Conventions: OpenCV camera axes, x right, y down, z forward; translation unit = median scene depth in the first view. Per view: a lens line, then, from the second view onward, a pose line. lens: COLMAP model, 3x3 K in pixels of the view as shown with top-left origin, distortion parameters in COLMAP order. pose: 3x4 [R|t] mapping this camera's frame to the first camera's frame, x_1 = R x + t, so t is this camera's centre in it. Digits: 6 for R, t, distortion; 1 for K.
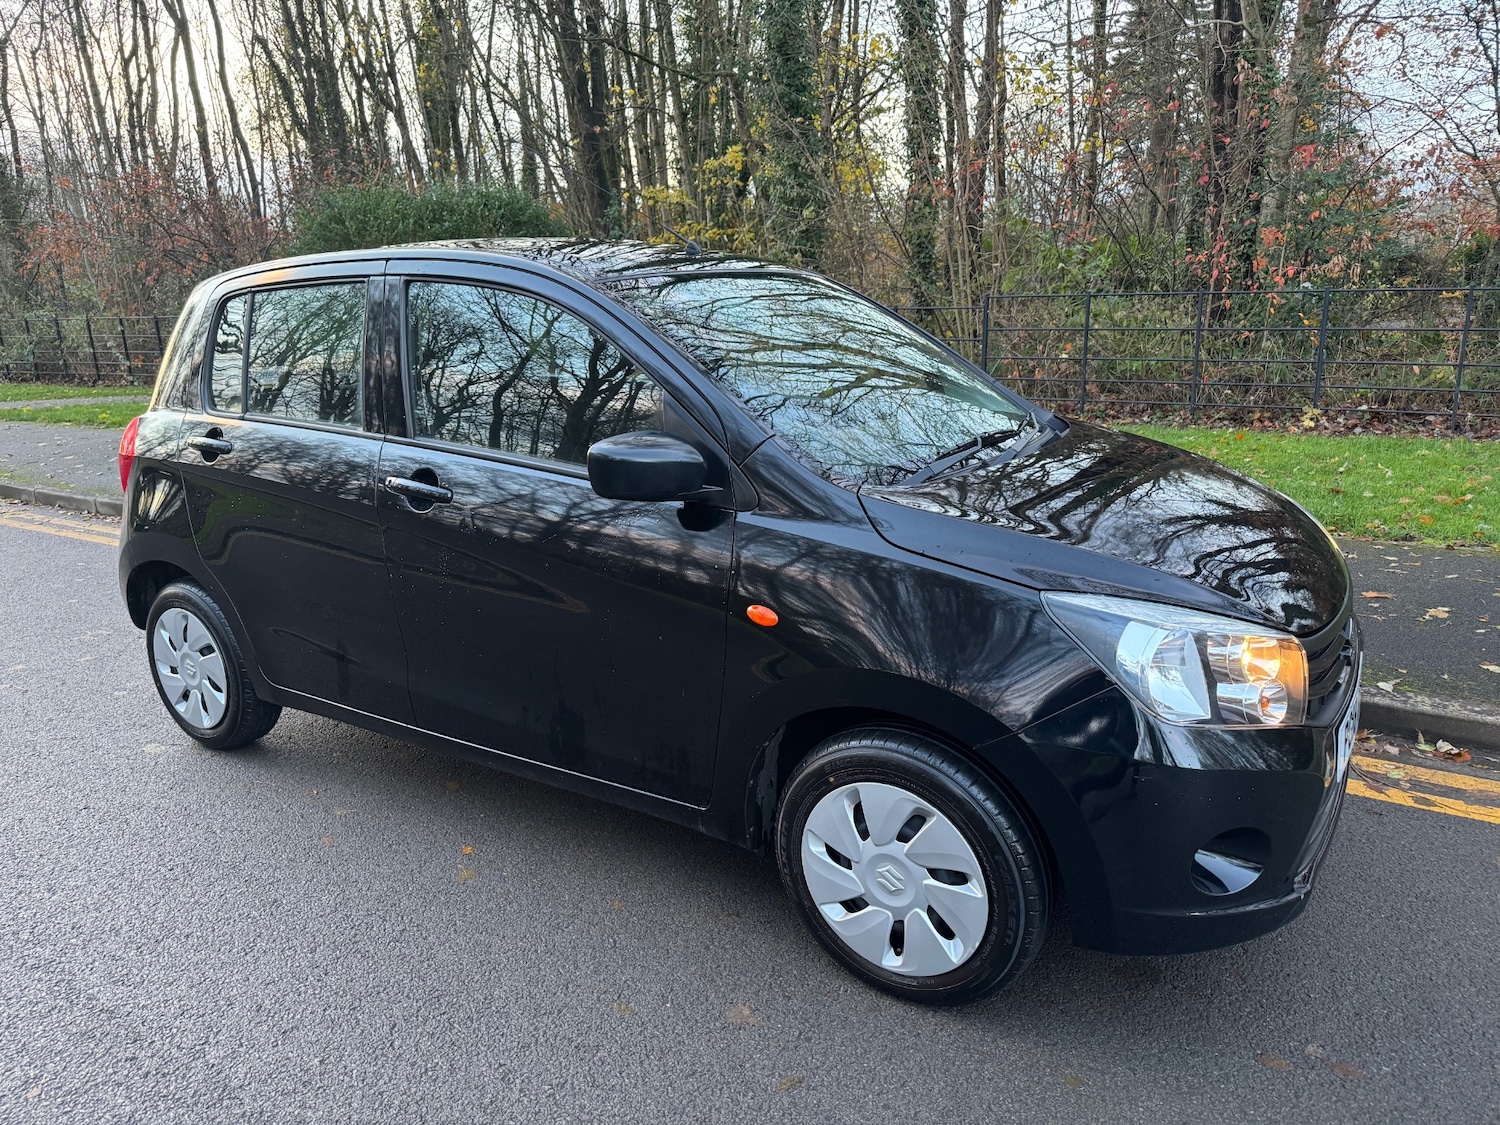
lens RADIAL K [[1066.5, 0, 750.0], [0, 1066.5, 562.5], [0, 0, 1]] dist [0.025755, -0.036937]
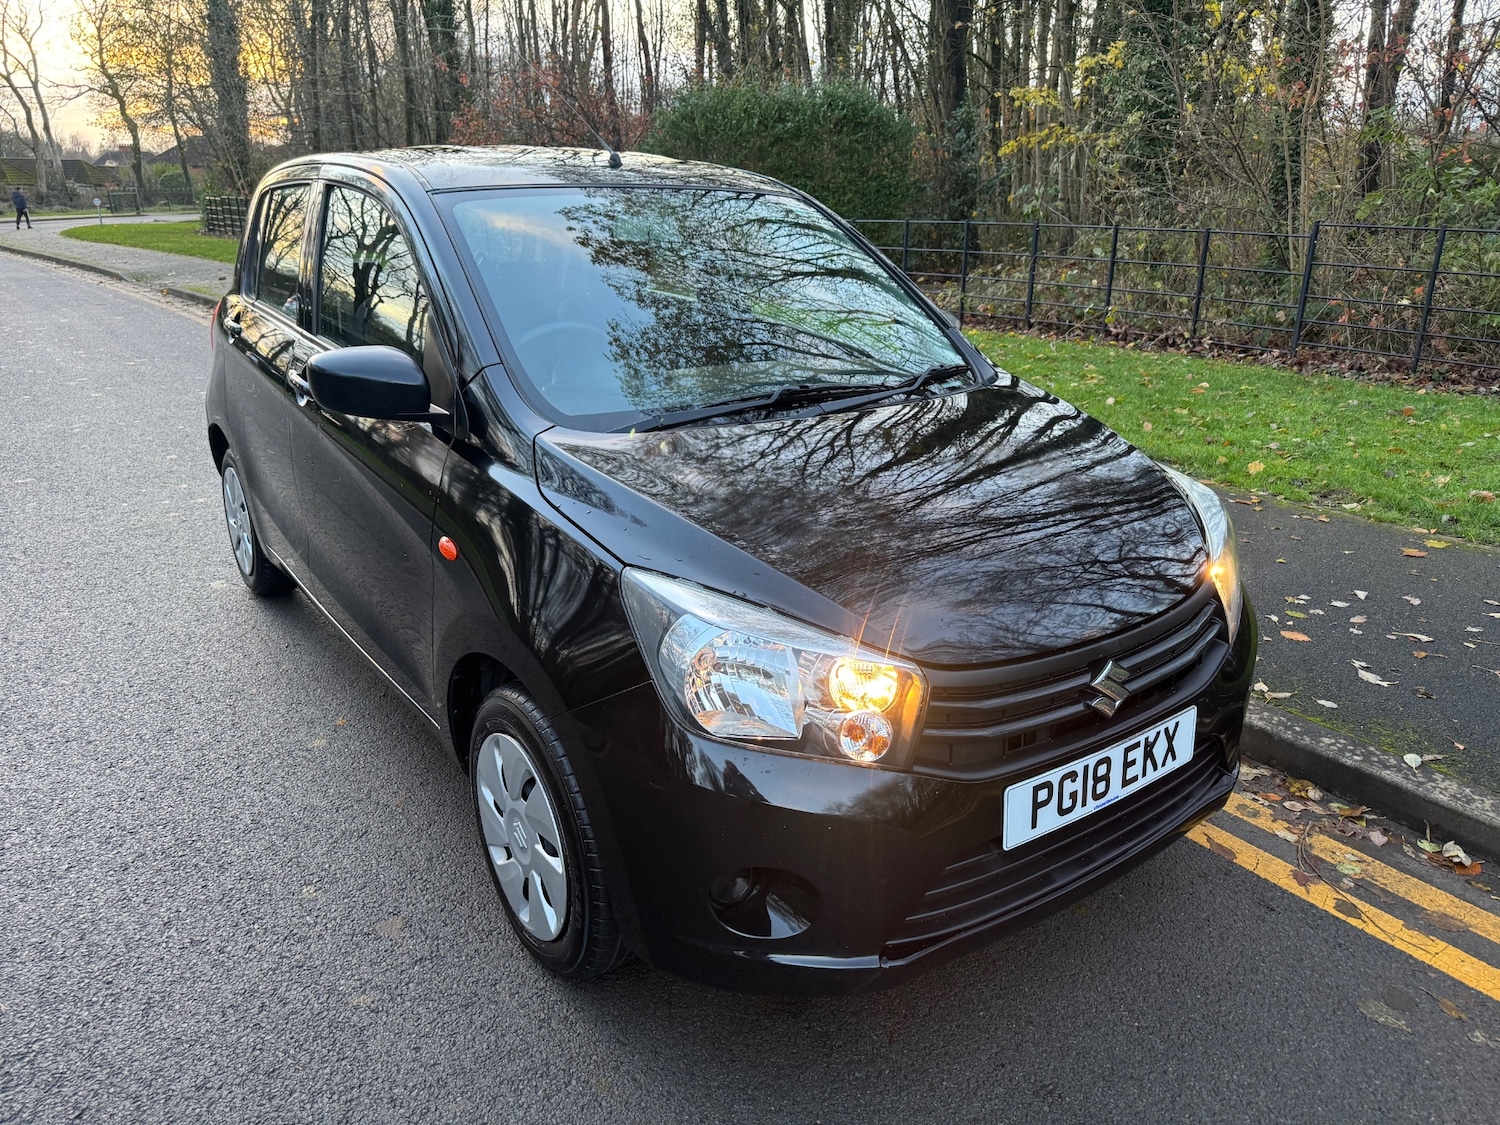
lens RADIAL K [[1066.5, 0, 750.0], [0, 1066.5, 562.5], [0, 0, 1]] dist [0.025755, -0.036937]
pose [[0.932339, 0.153574, -0.327352, 0.421874], [-0.126253, 0.986608, 0.103271, -0.052430], [0.338828, -0.054954, 0.939242, 0.119255]]
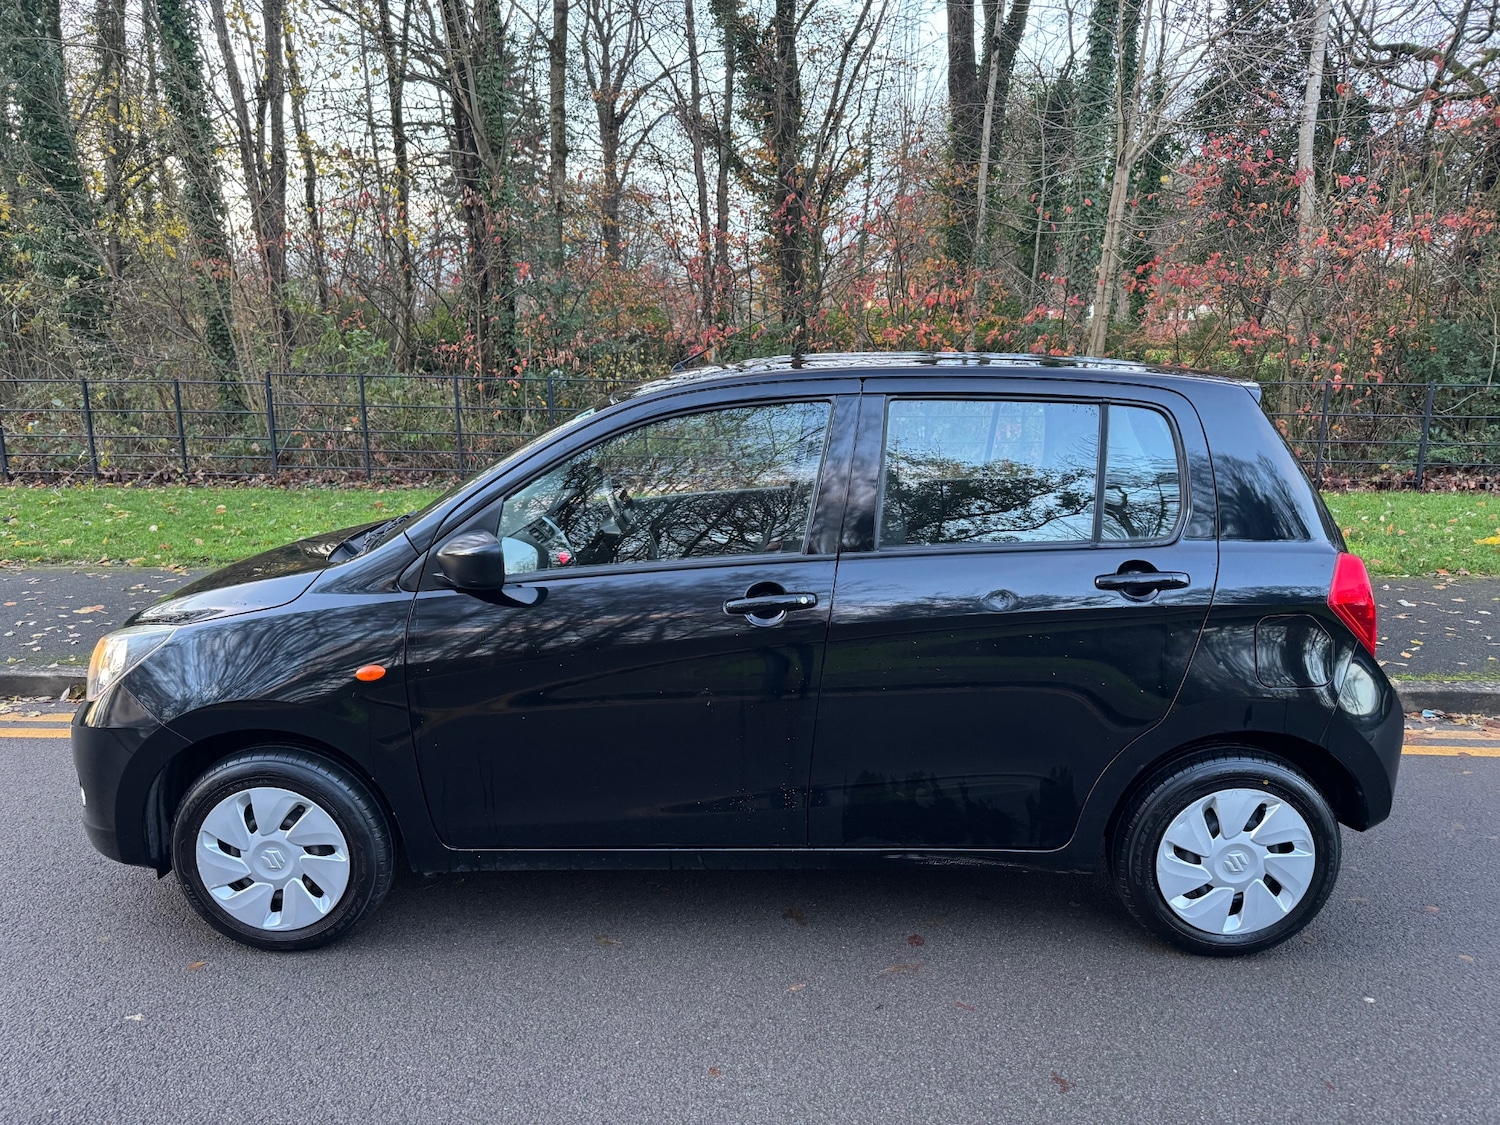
lens RADIAL K [[1066.5, 0, 750.0], [0, 1066.5, 562.5], [0, 0, 1]] dist [0.025755, -0.036937]
pose [[0.787895, -0.084146, 0.610034, -0.132642], [0.115519, 0.993230, -0.012196, 0.005852], [-0.604878, 0.080080, 0.792282, -0.312096]]
